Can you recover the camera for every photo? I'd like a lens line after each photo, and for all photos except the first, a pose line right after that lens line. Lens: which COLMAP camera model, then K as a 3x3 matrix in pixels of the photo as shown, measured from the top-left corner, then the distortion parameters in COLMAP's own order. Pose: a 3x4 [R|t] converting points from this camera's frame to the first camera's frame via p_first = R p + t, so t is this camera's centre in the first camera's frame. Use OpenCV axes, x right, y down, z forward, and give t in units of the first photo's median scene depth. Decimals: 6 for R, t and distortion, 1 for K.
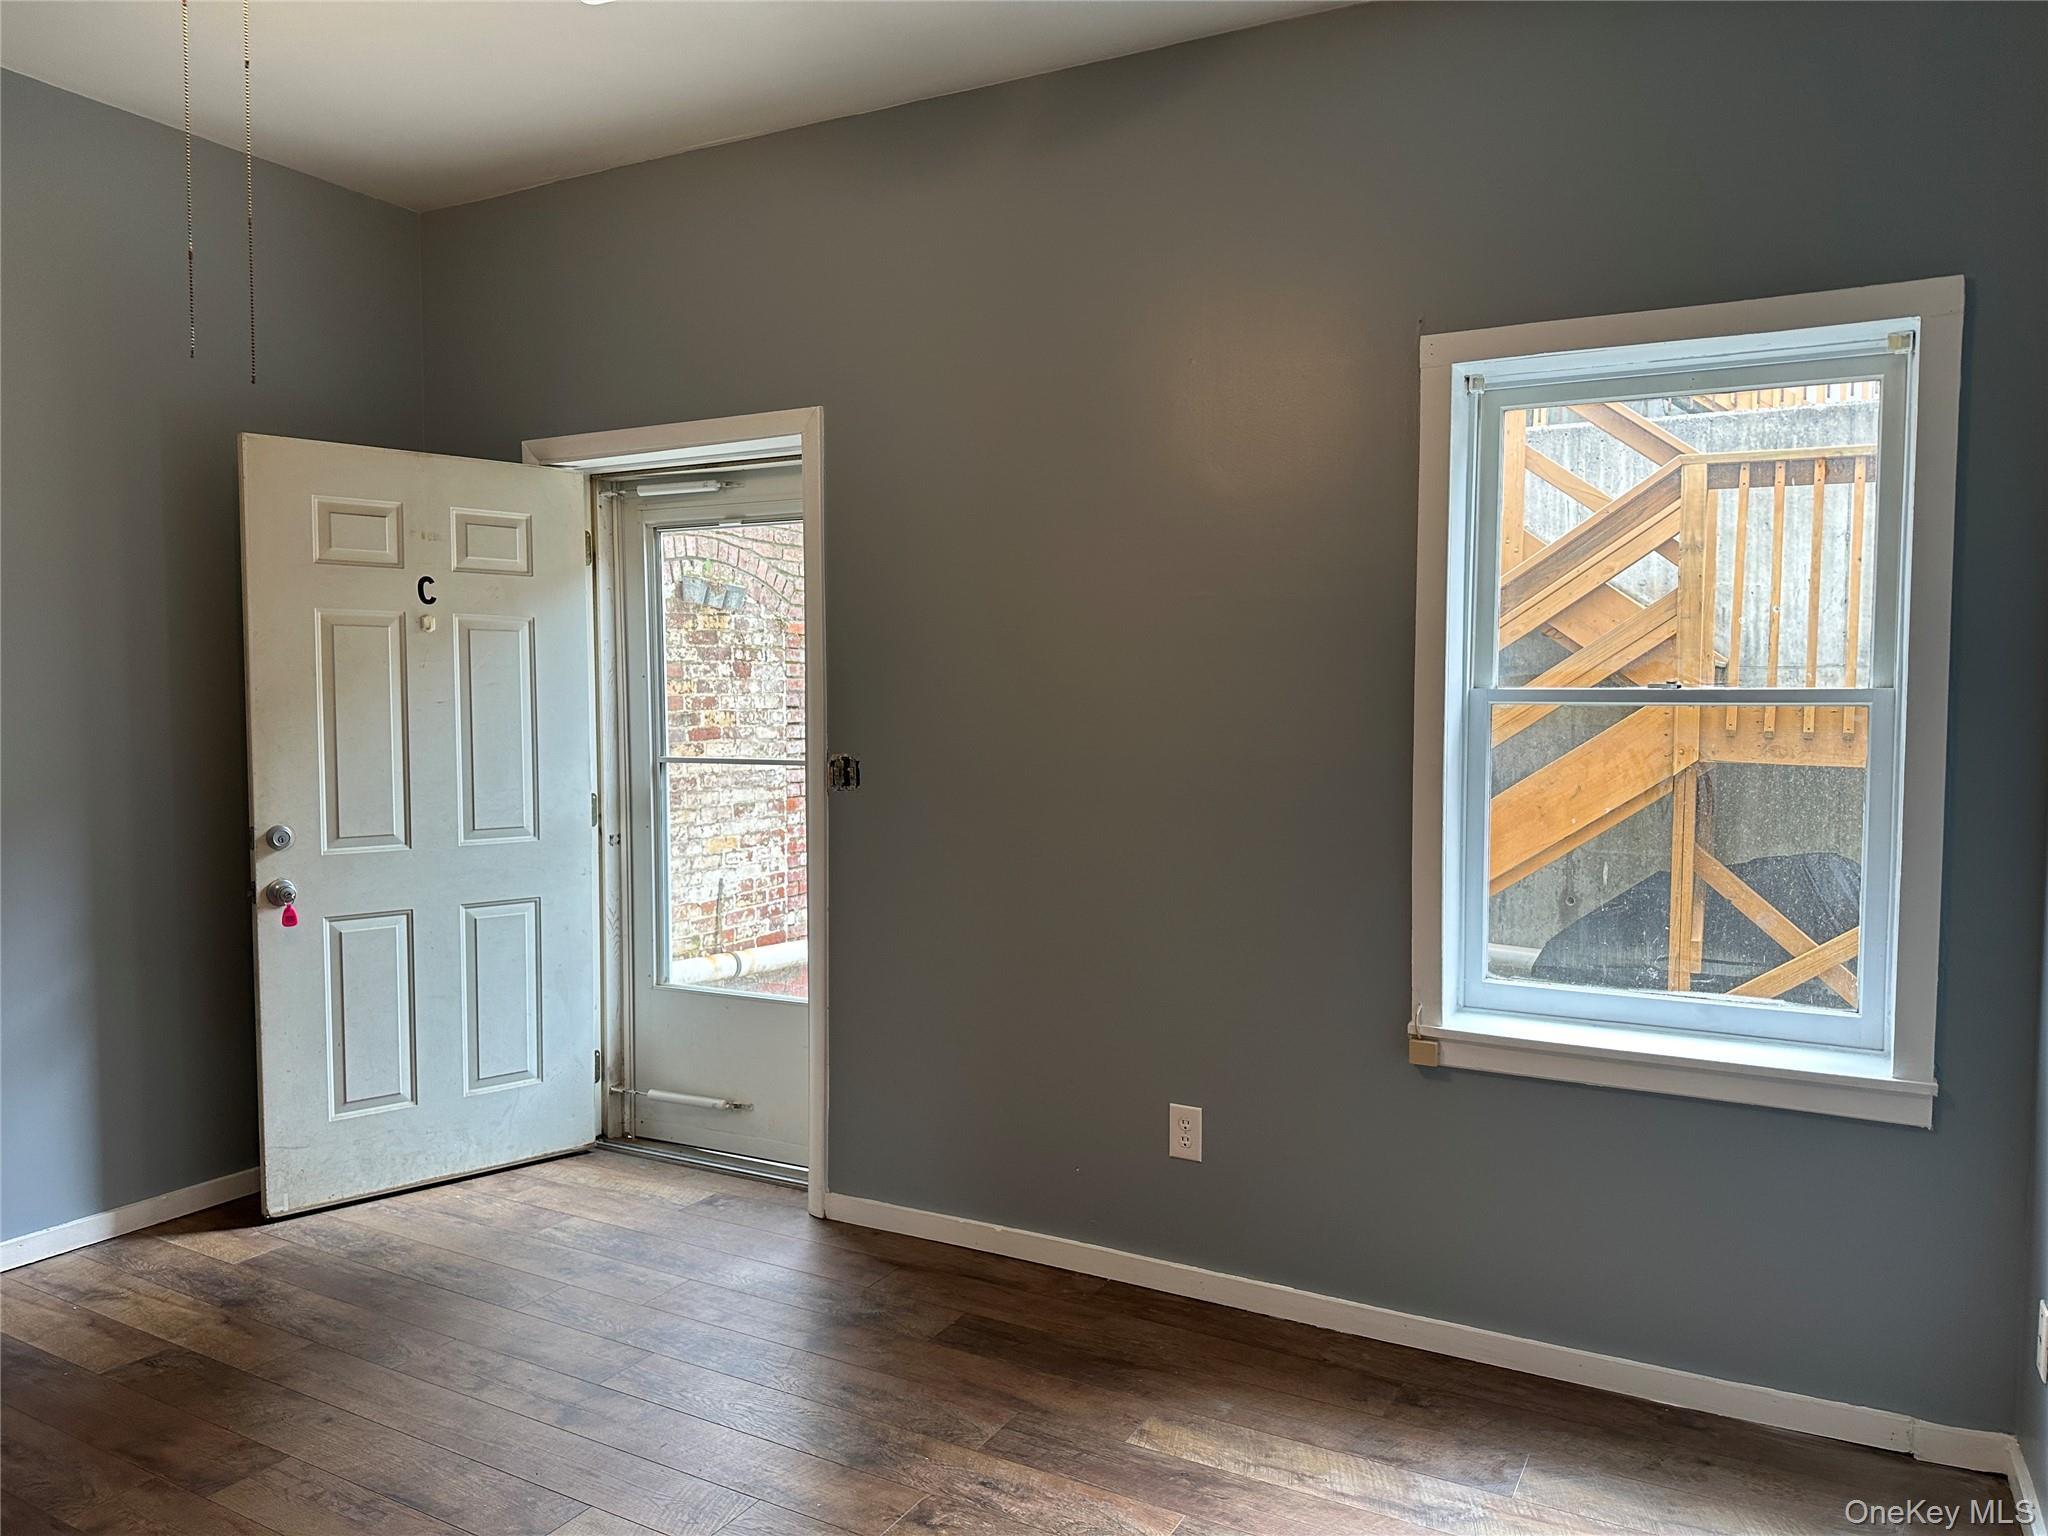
lens RADIAL K [[1480.0, 0, 1026.4], [0, 1480.0, 817.7], [0, 0, 1]] dist [-0.000573, -0.001095]
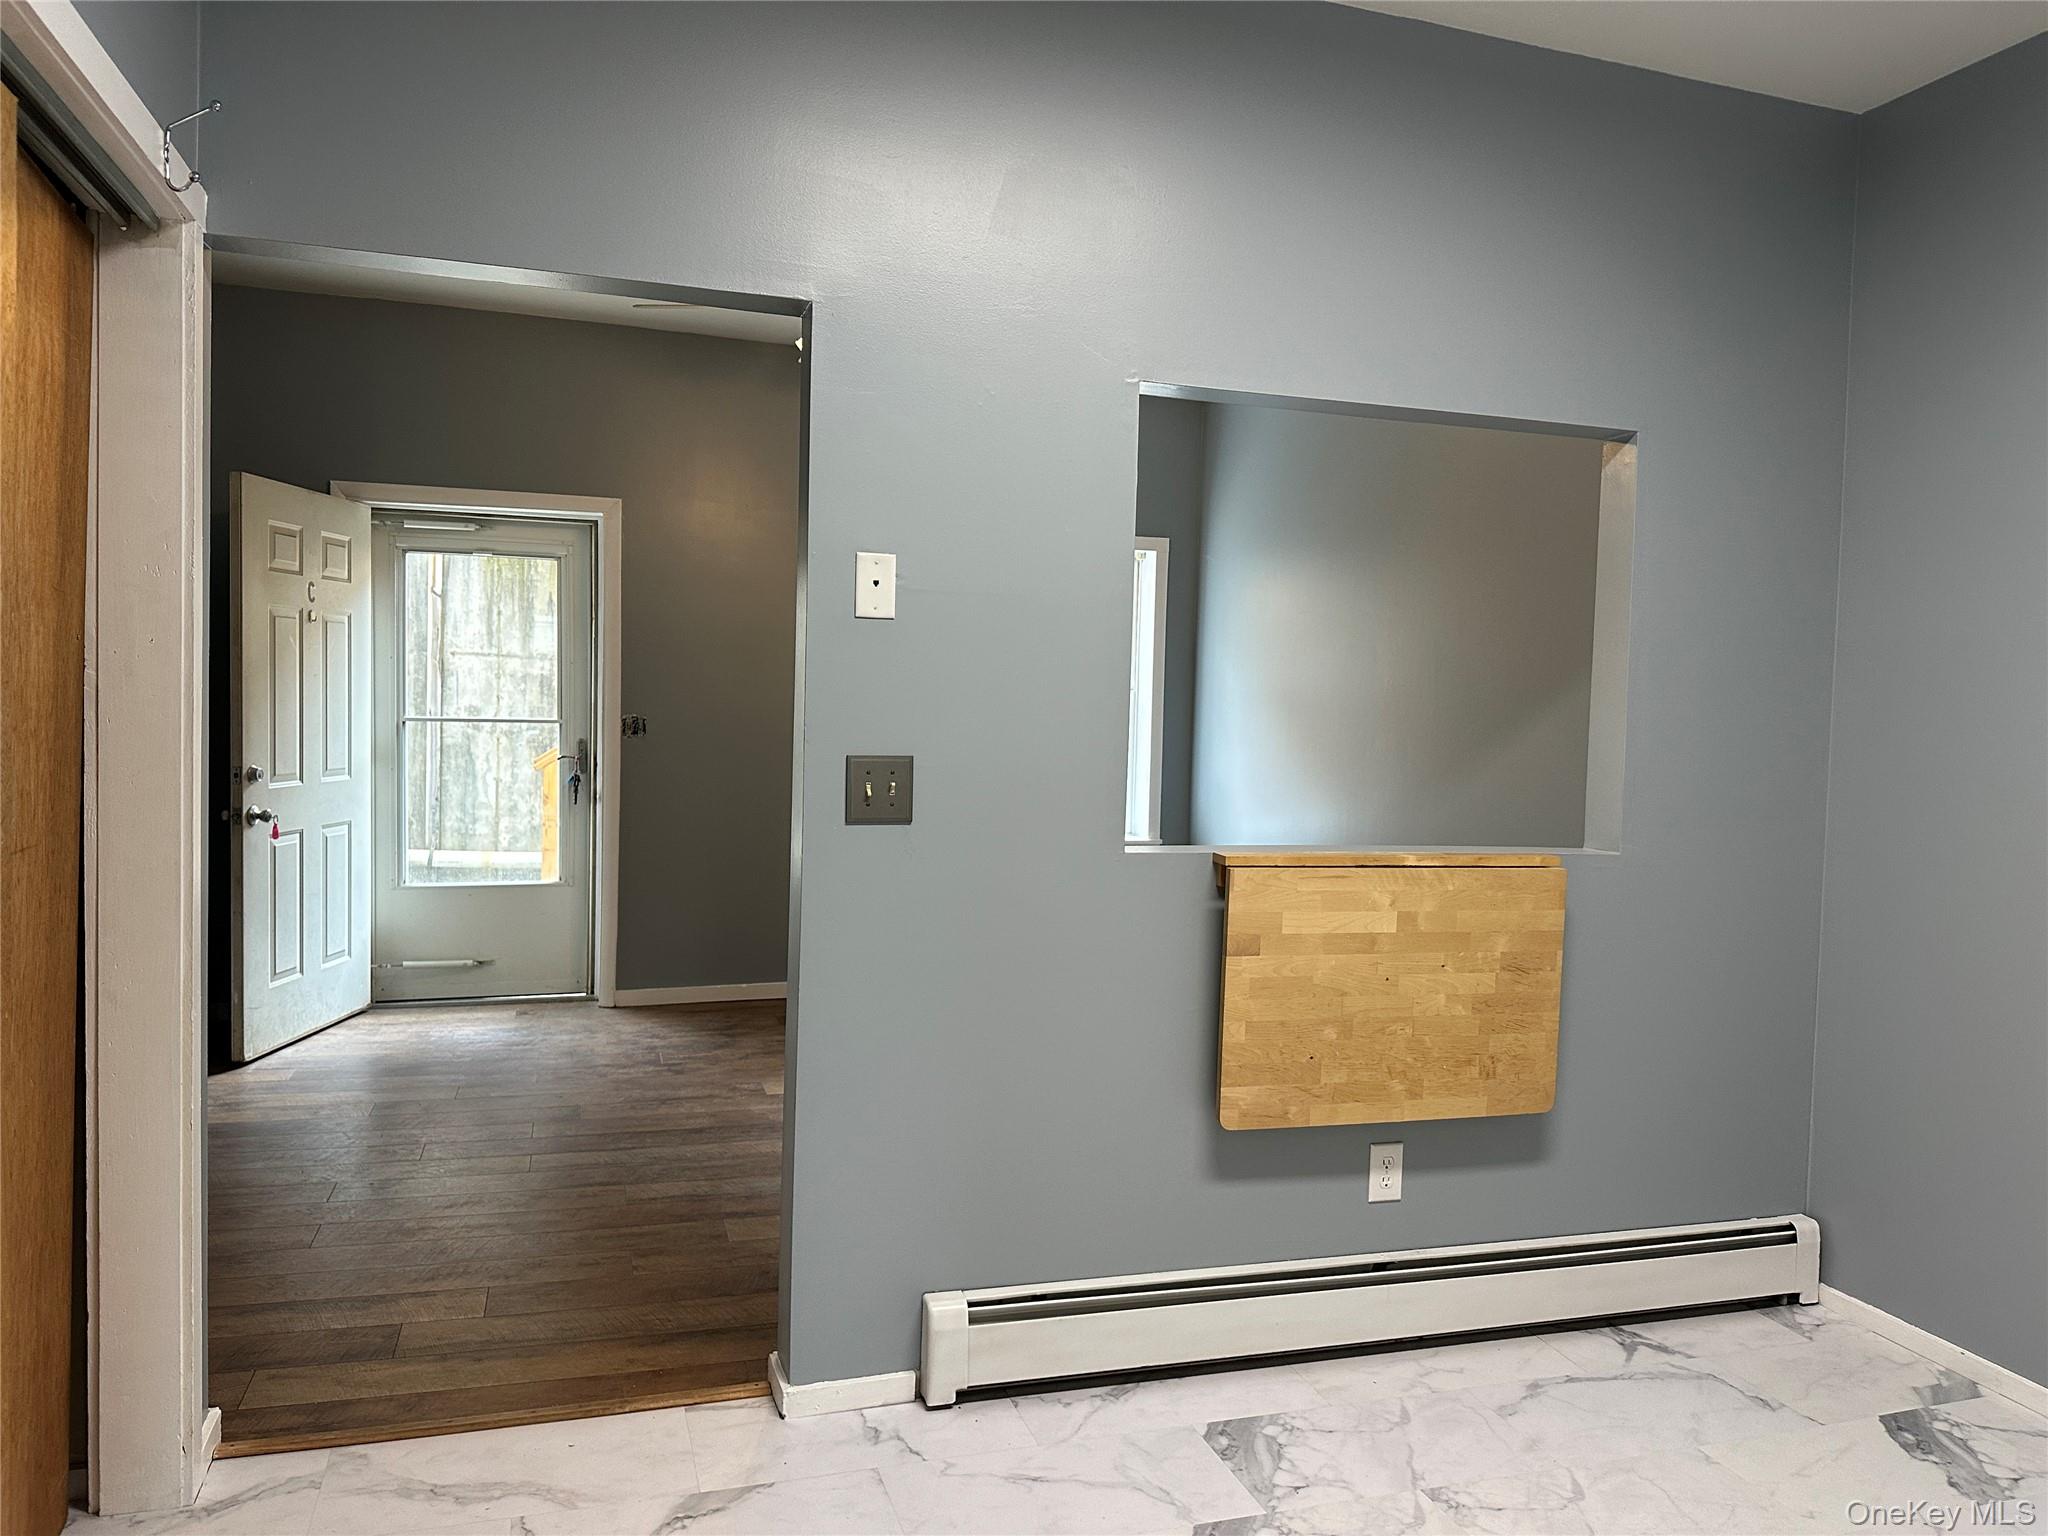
lens RADIAL K [[1458.2, 0, 1024.0], [0, 1458.2, 768.0], [0, 0, 1]] dist [-0.002206, -0.002507]
pose [[0.710583, -0.019850, 0.703333, -0.833411], [0.029701, 0.999557, -0.001797, 0.027159], [-0.702986, 0.022167, 0.710858, -0.375412]]
